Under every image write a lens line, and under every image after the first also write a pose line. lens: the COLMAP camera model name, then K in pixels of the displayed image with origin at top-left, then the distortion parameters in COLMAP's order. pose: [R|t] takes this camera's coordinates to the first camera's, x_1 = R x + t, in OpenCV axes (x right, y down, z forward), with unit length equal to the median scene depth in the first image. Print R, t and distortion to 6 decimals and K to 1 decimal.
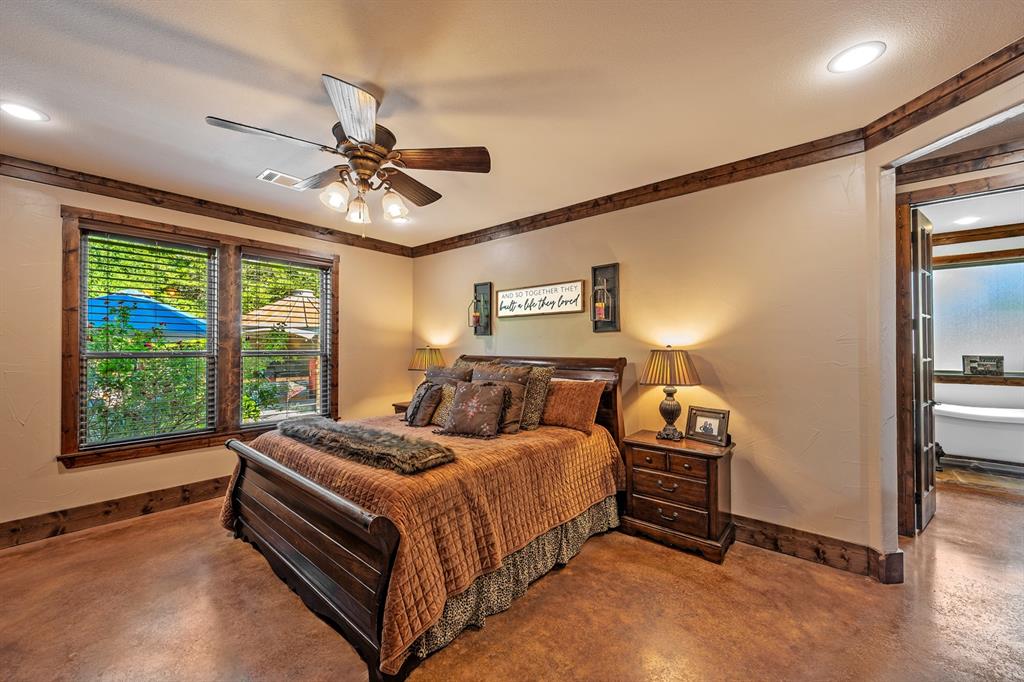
lens RADIAL K [[405.7, 0, 512.6], [0, 405.7, 343.3], [0, 0, 1]] dist [0.001246, 0.000151]
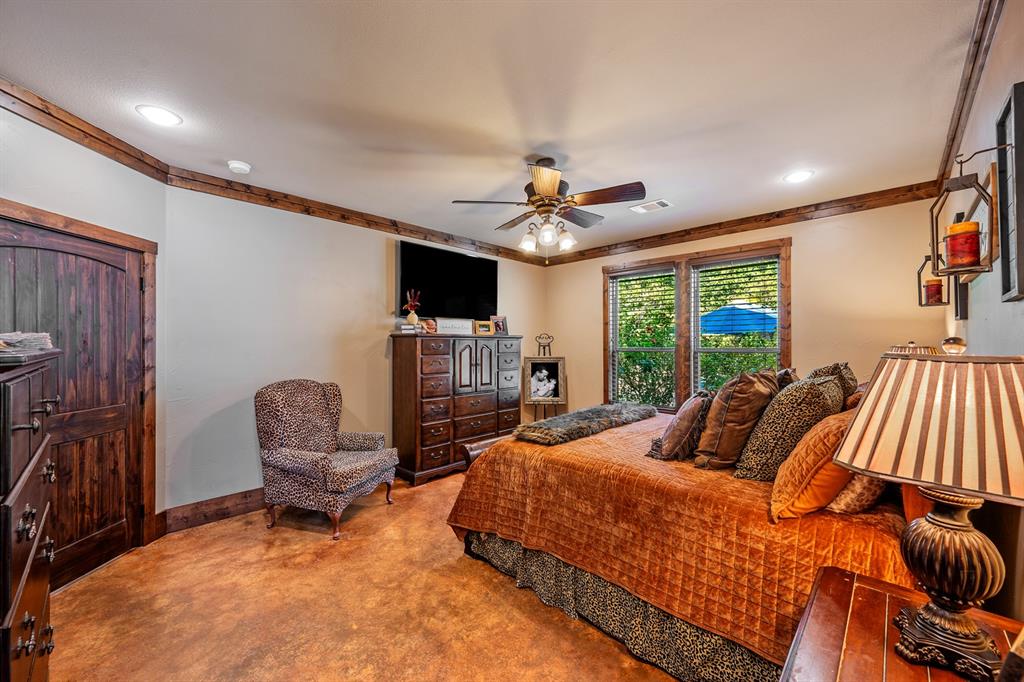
lens RADIAL K [[405.7, 0, 510.4], [0, 405.7, 343.2], [0, 0, 1]] dist [0.001246, 0.000151]
pose [[-0.075476, -0.002453, -0.997145, 0.644411], [0.015828, 0.999868, -0.003658, 0.001950], [0.997022, -0.016059, -0.075427, 0.638367]]
